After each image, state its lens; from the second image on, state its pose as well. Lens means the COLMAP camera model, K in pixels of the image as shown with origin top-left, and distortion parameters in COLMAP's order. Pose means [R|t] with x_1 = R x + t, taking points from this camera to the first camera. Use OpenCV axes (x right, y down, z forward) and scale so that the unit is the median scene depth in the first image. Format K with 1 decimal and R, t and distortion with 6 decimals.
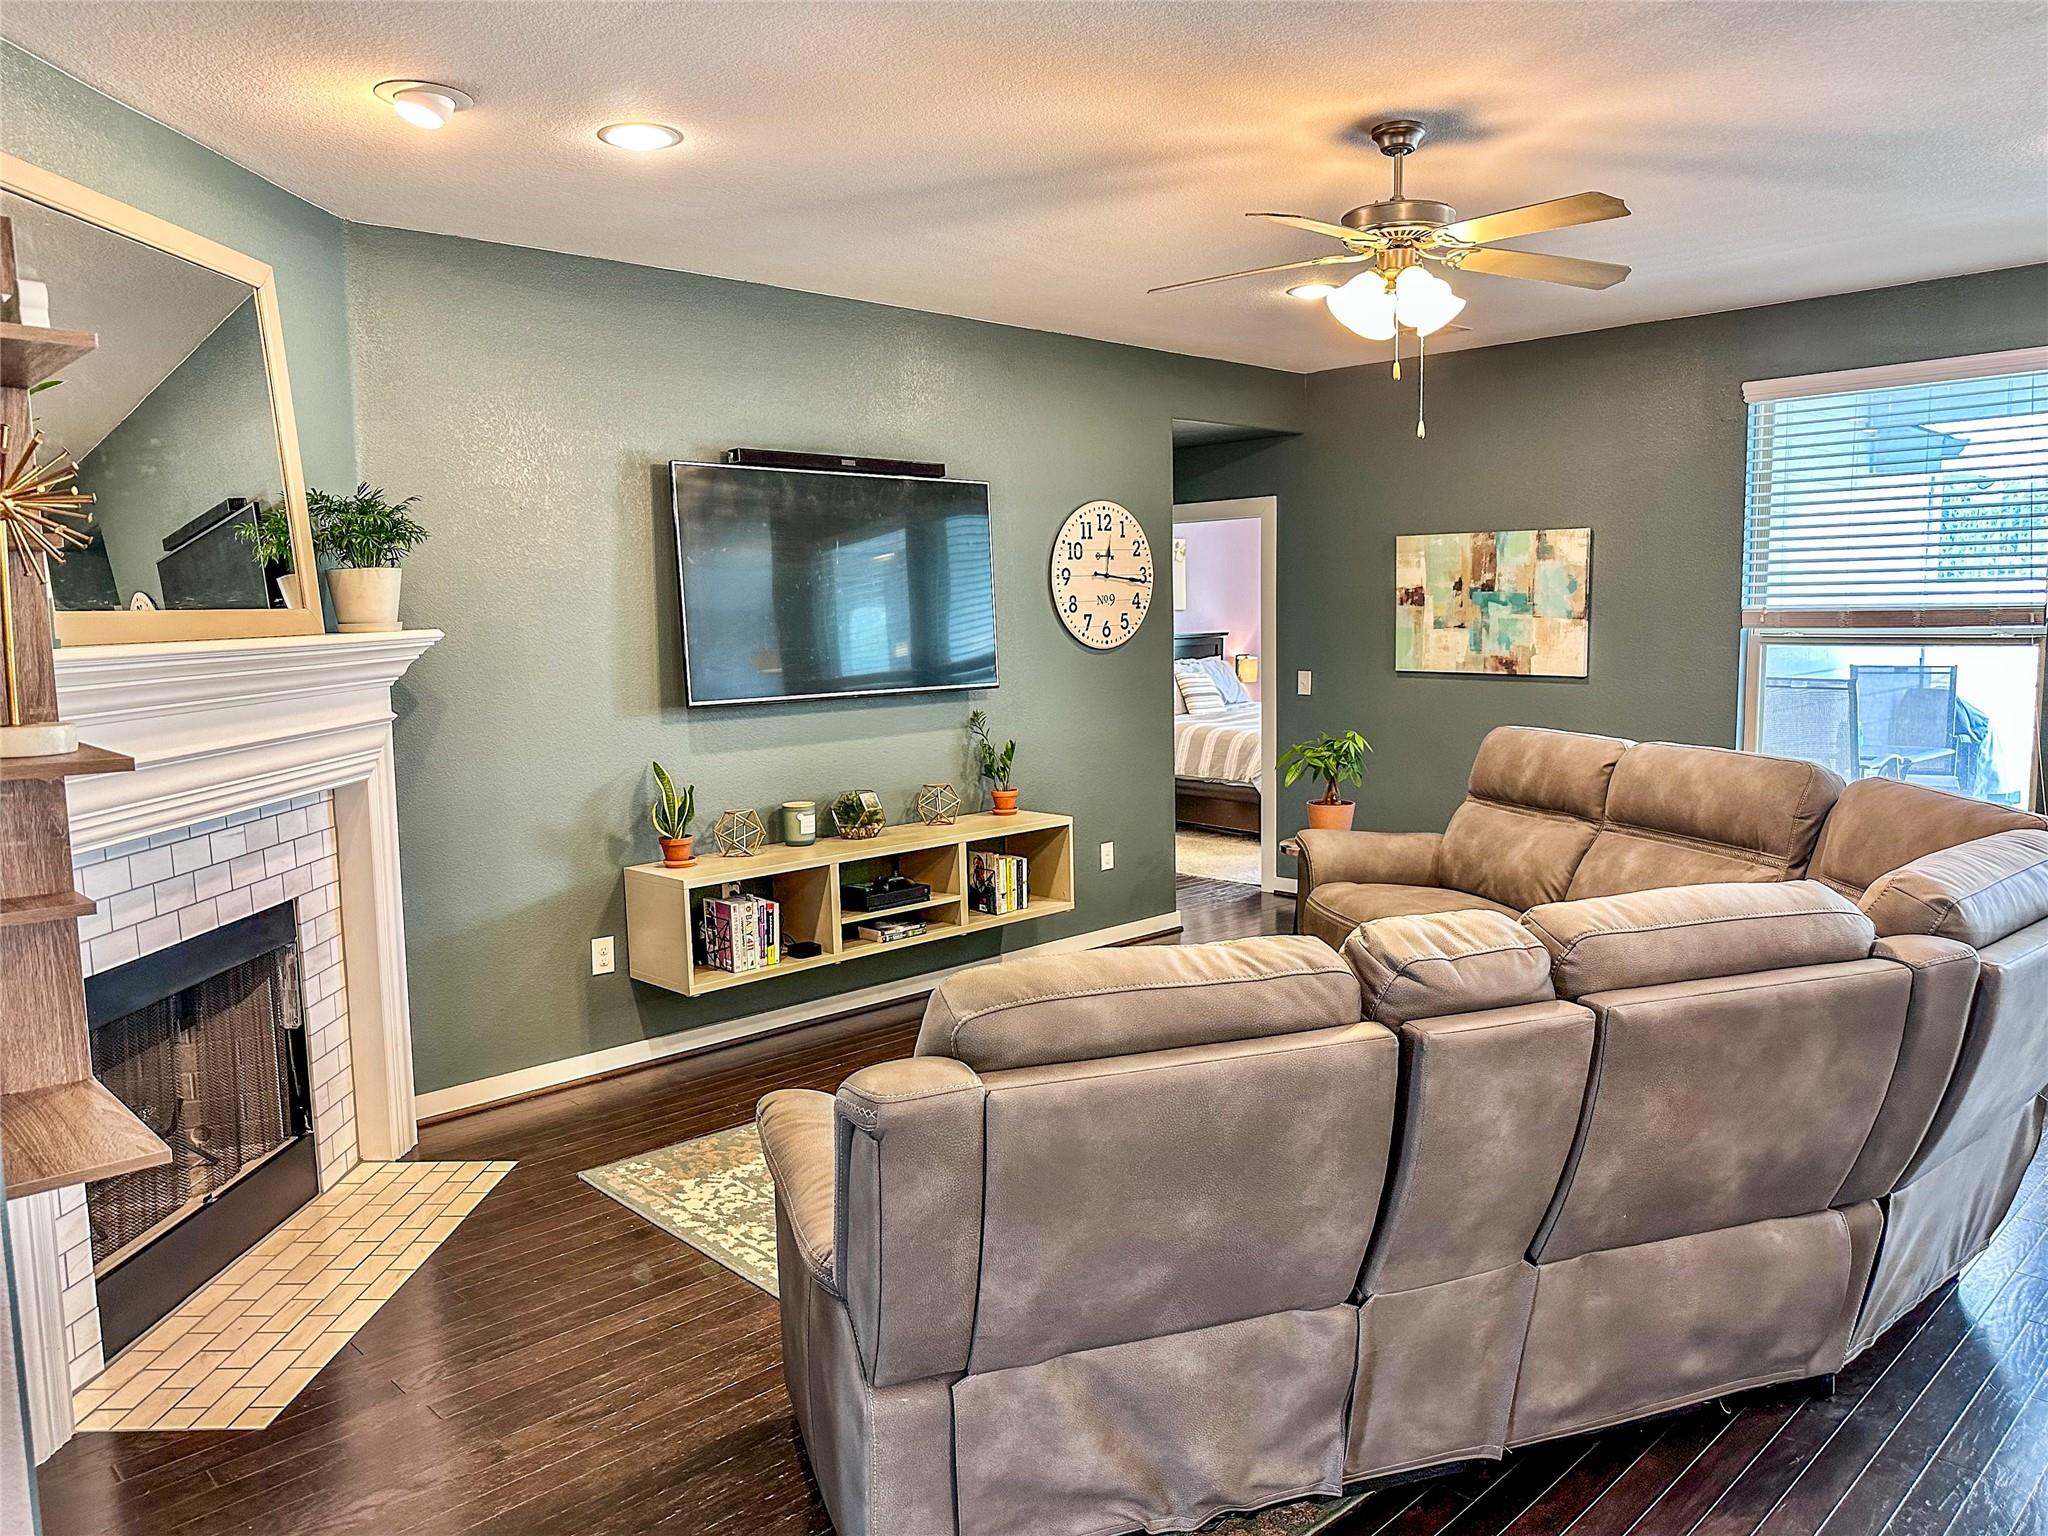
lens RADIAL K [[1447.9, 0, 1016.4], [0, 1447.9, 763.9], [0, 0, 1]] dist [0.039954, -0.057549]
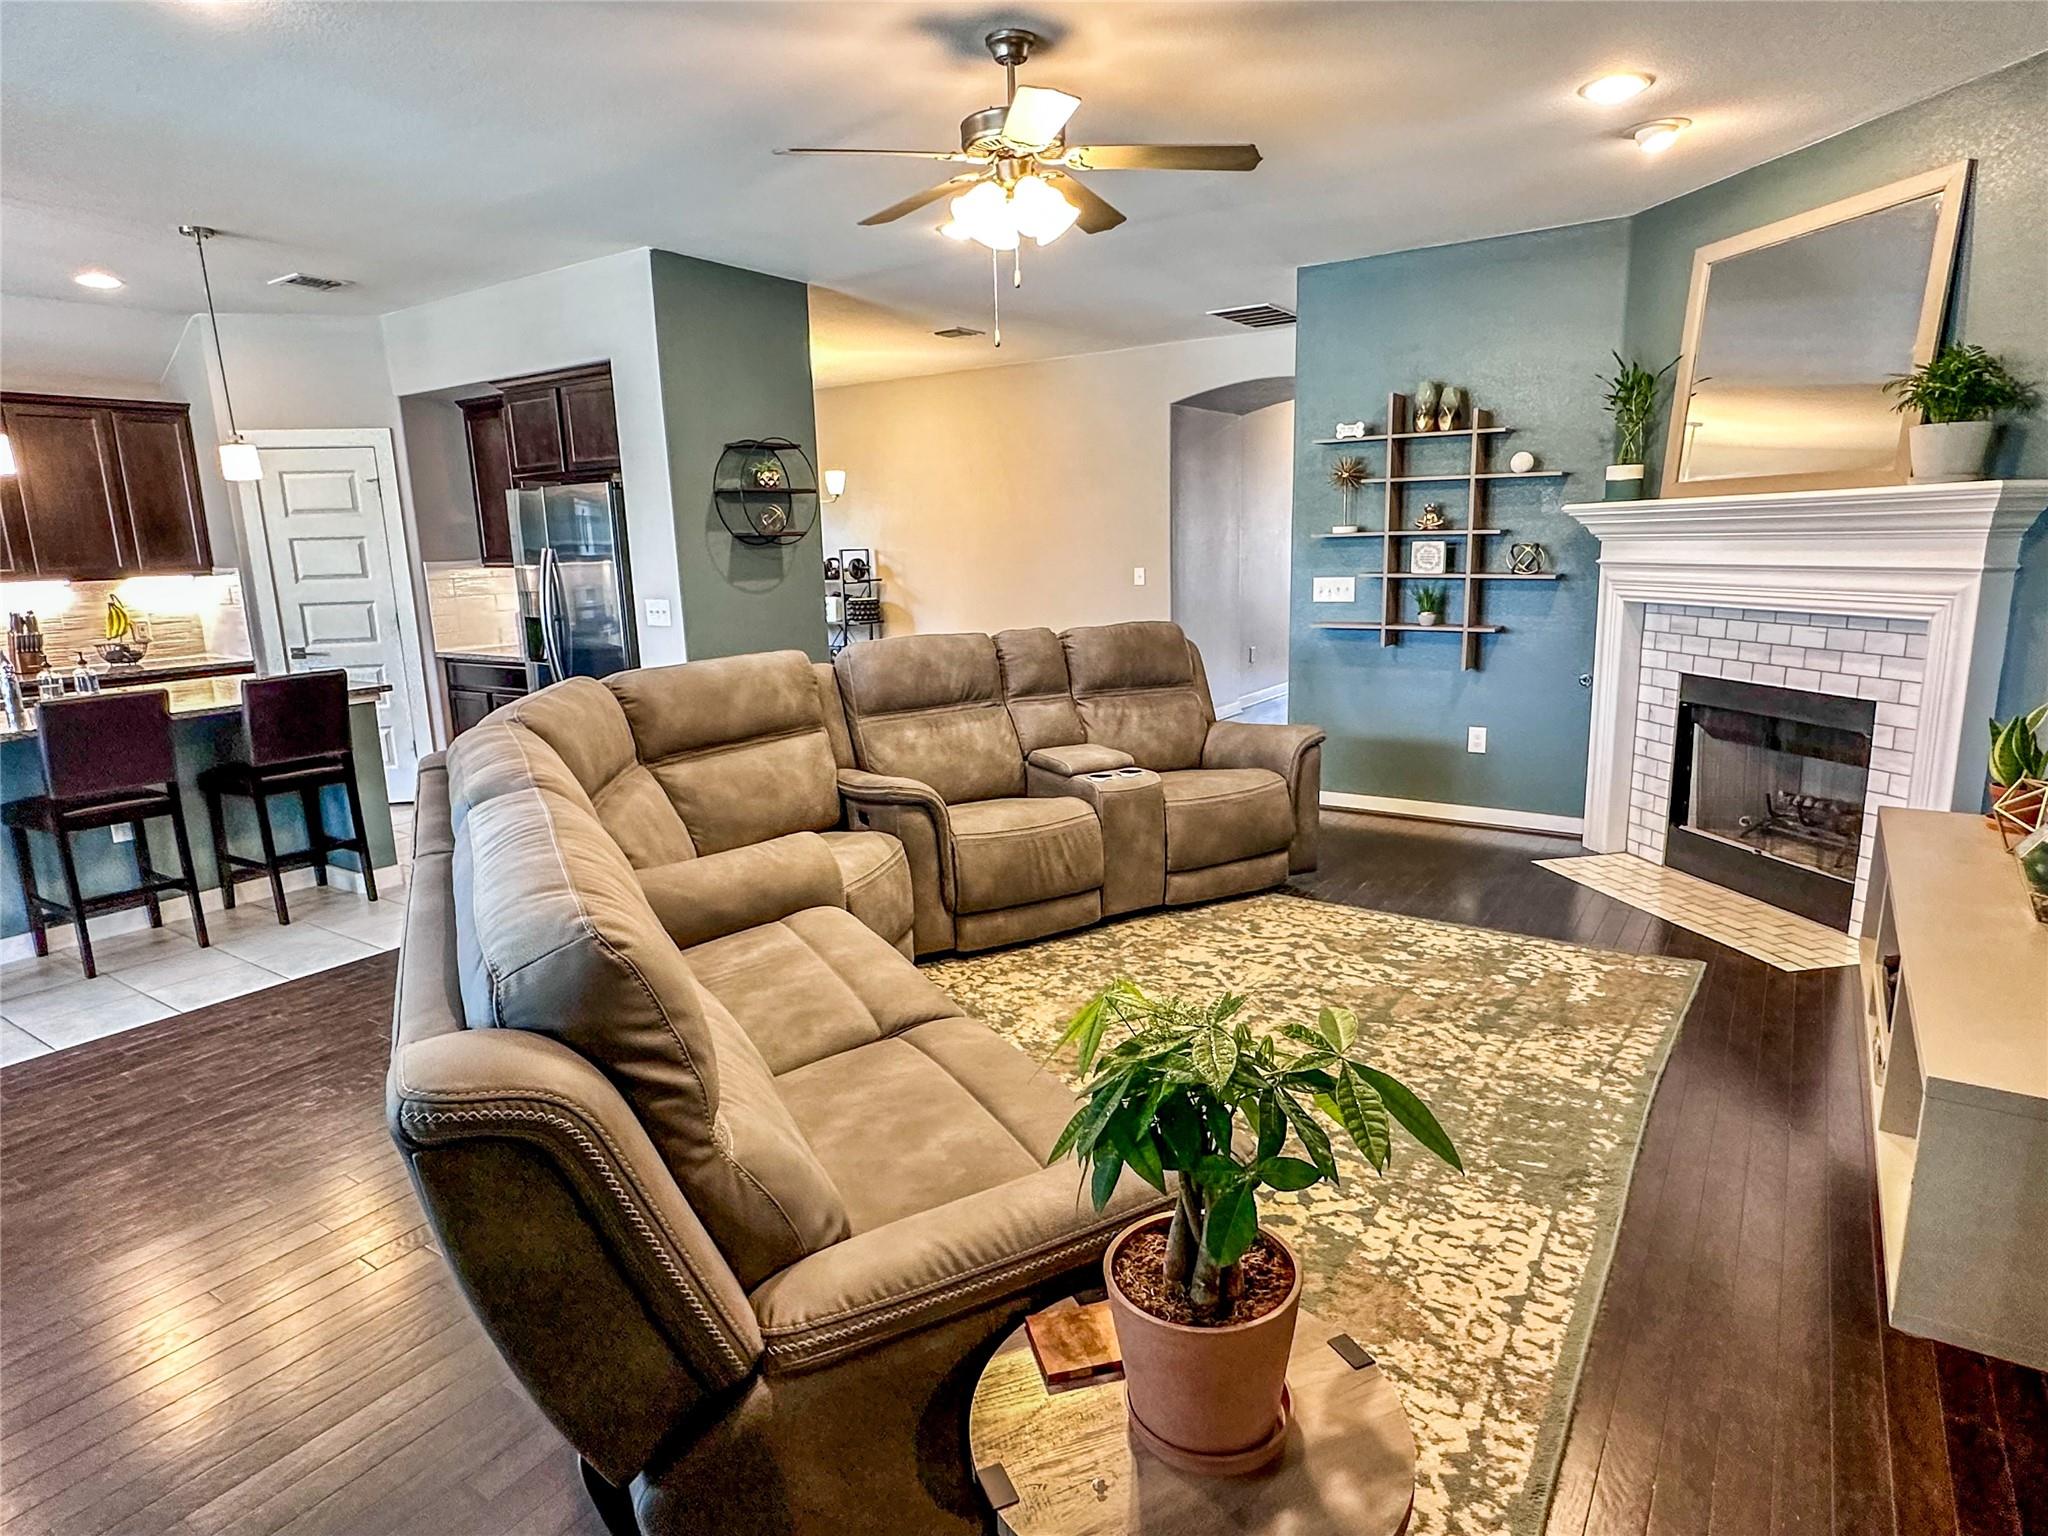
lens RADIAL K [[1136.1, 0, 1027.5], [0, 1136.1, 772.4], [0, 0, 1]] dist [-0.009462, 0.003267]
pose [[-0.974795, 0.092472, -0.203038, 0.335863], [0.025620, 0.950435, 0.309866, -0.135130], [0.221629, 0.296854, -0.928848, 1.390428]]
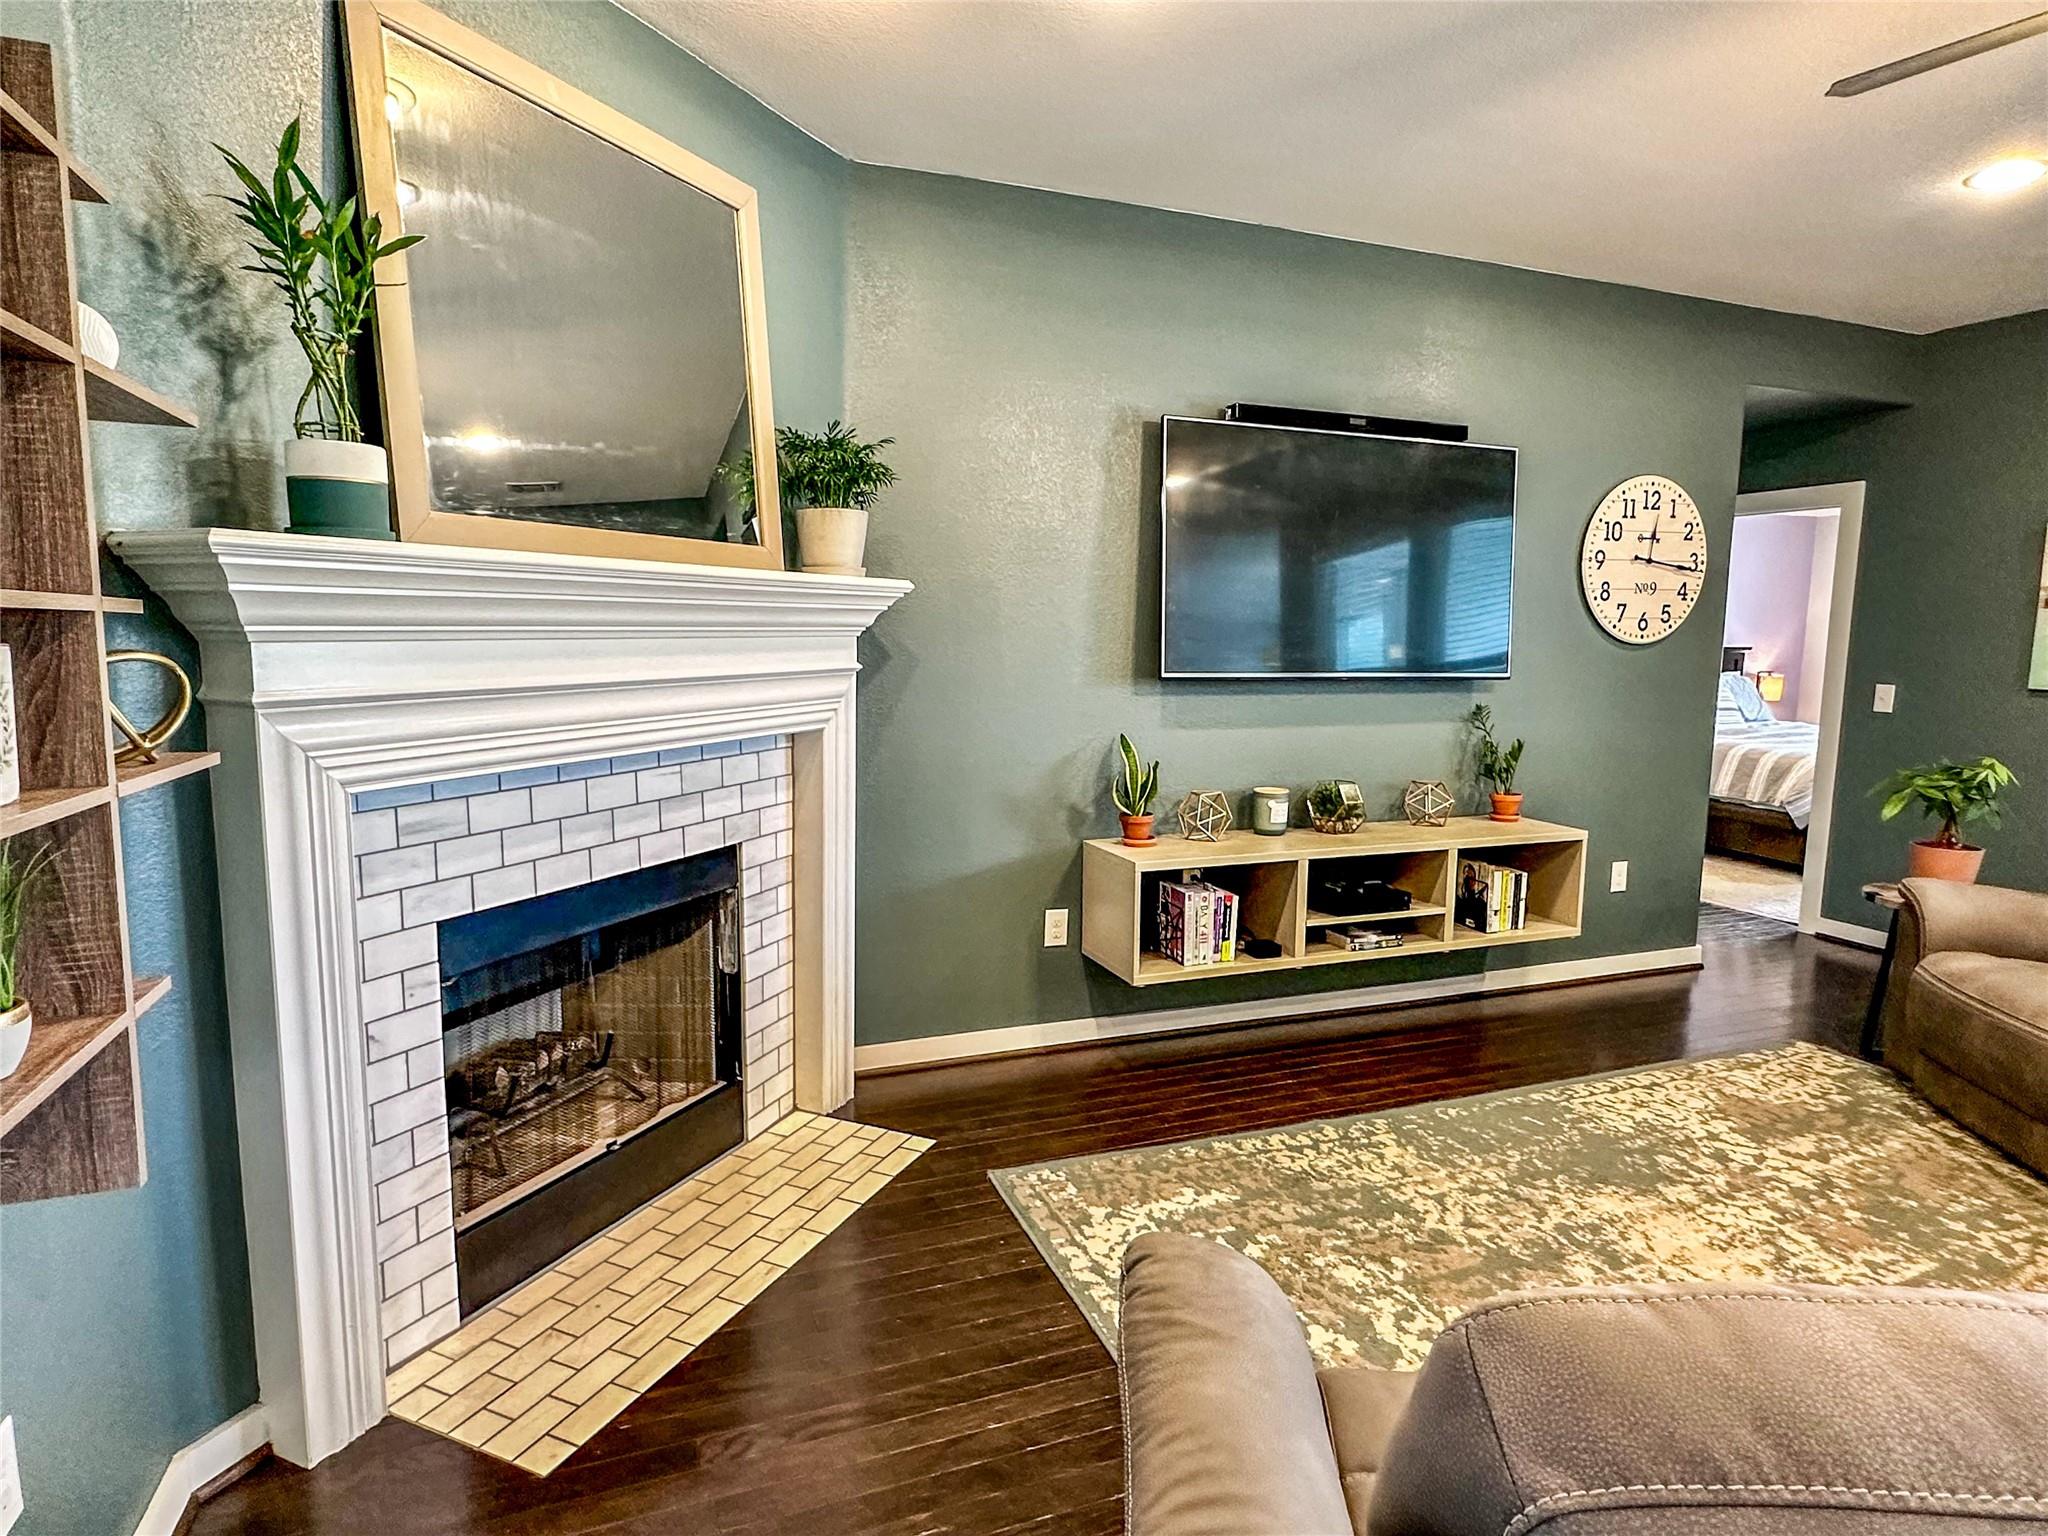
lens RADIAL K [[1136.1, 0, 1029.7], [0, 1136.1, 774.4], [0, 0, 1]] dist [-0.009462, 0.003267]
pose [[0.924721, 0.081798, -0.371753, -0.025343], [-0.073557, 0.996629, 0.036321, 0.002921], [0.373471, -0.006242, 0.927621, 0.285620]]
